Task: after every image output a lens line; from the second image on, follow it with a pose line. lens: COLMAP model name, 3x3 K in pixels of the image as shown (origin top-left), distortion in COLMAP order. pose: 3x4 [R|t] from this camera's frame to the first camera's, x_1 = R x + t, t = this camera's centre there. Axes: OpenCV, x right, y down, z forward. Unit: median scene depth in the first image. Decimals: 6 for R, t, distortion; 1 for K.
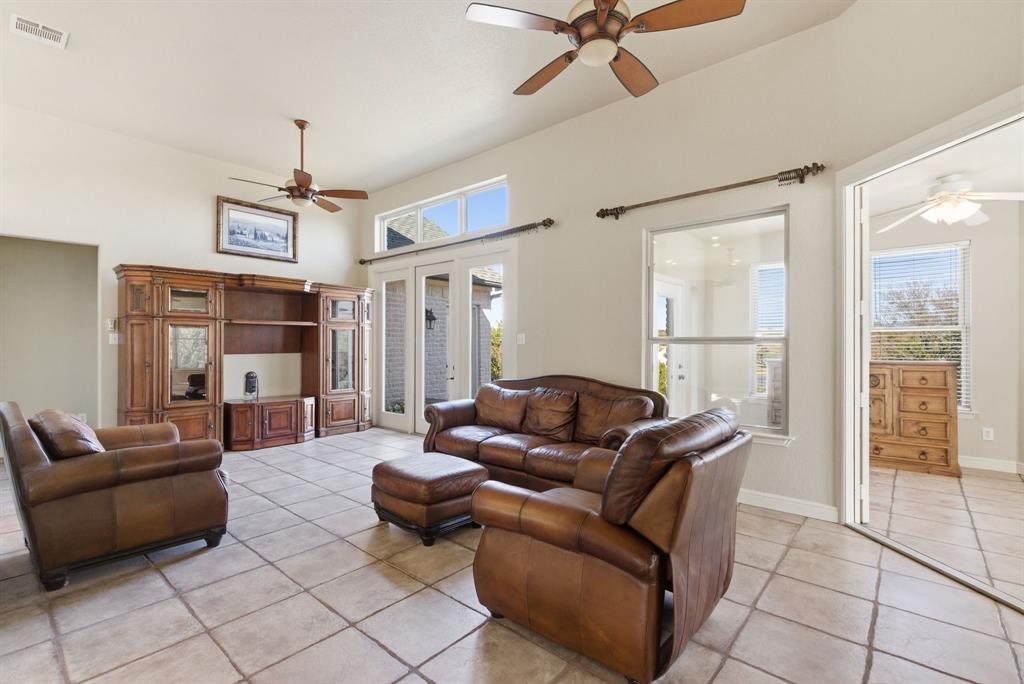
lens RADIAL K [[468.8, 0, 511.0], [0, 468.8, 342.4], [0, 0, 1]] dist [0.001531, -0.001083]
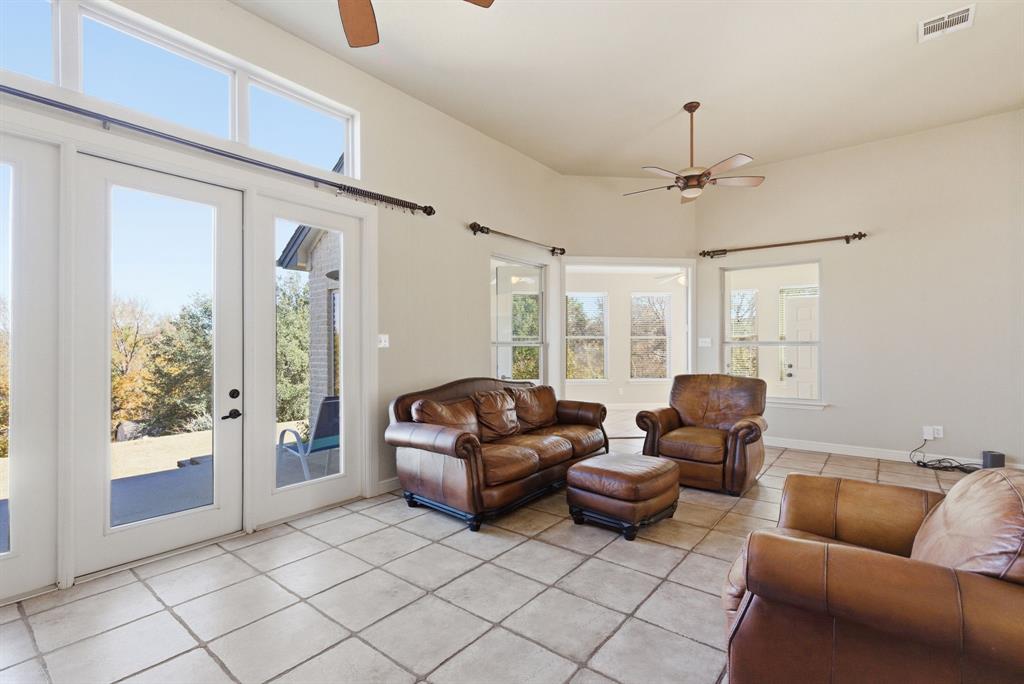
lens RADIAL K [[468.8, 0, 511.7], [0, 468.8, 344.3], [0, 0, 1]] dist [0.001531, -0.001083]
pose [[-0.044440, -0.000604, 0.999012, -0.944820], [-0.001951, 0.999998, 0.000518, -0.003480], [-0.999010, -0.001926, -0.044441, 1.020800]]
